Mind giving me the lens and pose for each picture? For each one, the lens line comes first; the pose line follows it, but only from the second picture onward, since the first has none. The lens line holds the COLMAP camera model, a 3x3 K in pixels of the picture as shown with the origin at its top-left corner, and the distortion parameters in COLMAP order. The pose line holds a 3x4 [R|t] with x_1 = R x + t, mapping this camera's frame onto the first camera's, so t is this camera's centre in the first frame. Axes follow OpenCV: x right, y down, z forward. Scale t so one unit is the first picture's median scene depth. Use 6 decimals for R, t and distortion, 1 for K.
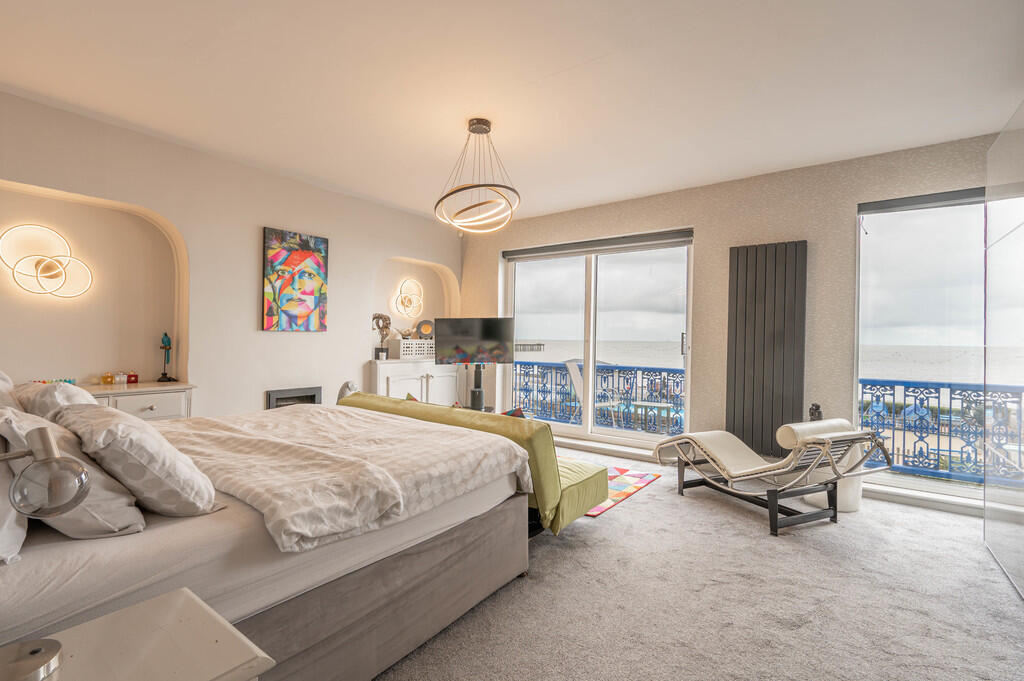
lens RADIAL K [[467.3, 0, 514.3], [0, 467.3, 342.2], [0, 0, 1]] dist [-0.005648, -0.000479]
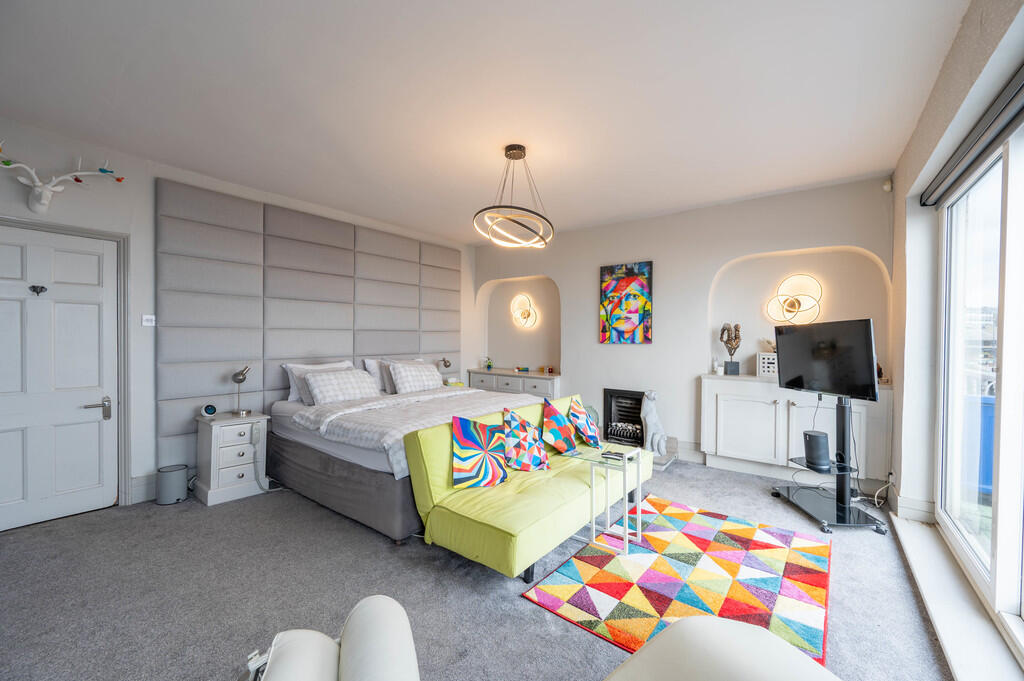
lens RADIAL K [[400.2, 0, 515.2], [0, 400.2, 341.2], [0, 0, 1]] dist [-0.002089, -0.000414]
pose [[-0.015111, -0.005008, -0.999873, 0.589575], [-0.017585, 0.999834, -0.004742, -0.019893], [0.999731, 0.017511, -0.015197, 0.721650]]
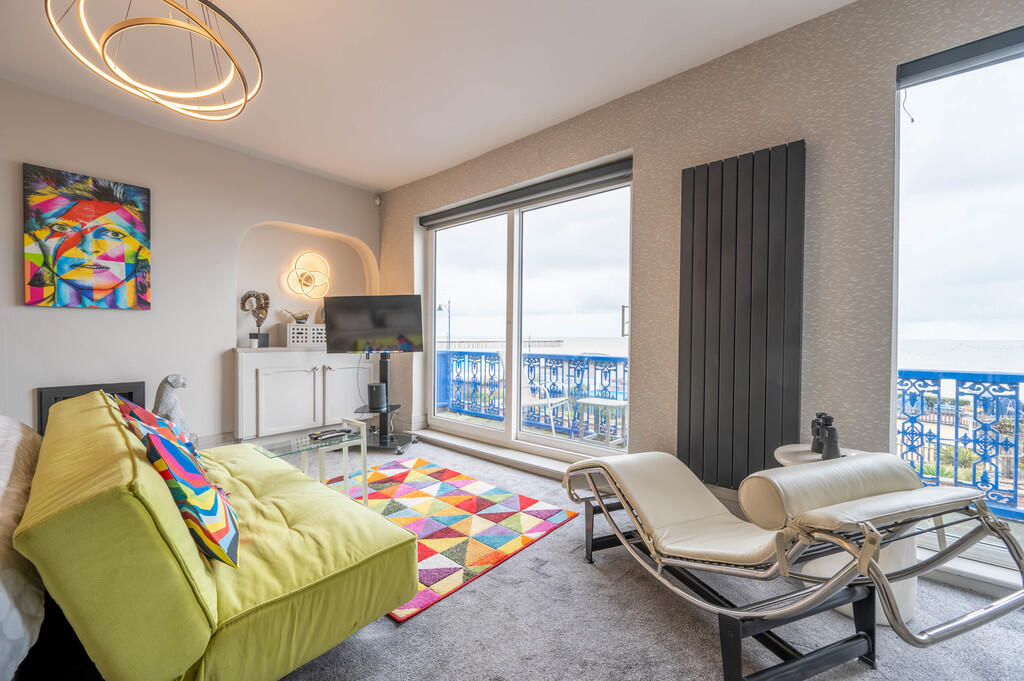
lens RADIAL K [[400.2, 0, 512.0], [0, 400.2, 342.0], [0, 0, 1]] dist [-0.002089, -0.000414]
pose [[0.997652, -0.008189, -0.068002, 0.247895], [0.008593, 0.999947, 0.005650, 0.032649], [0.067952, -0.006221, 0.997669, 0.401456]]
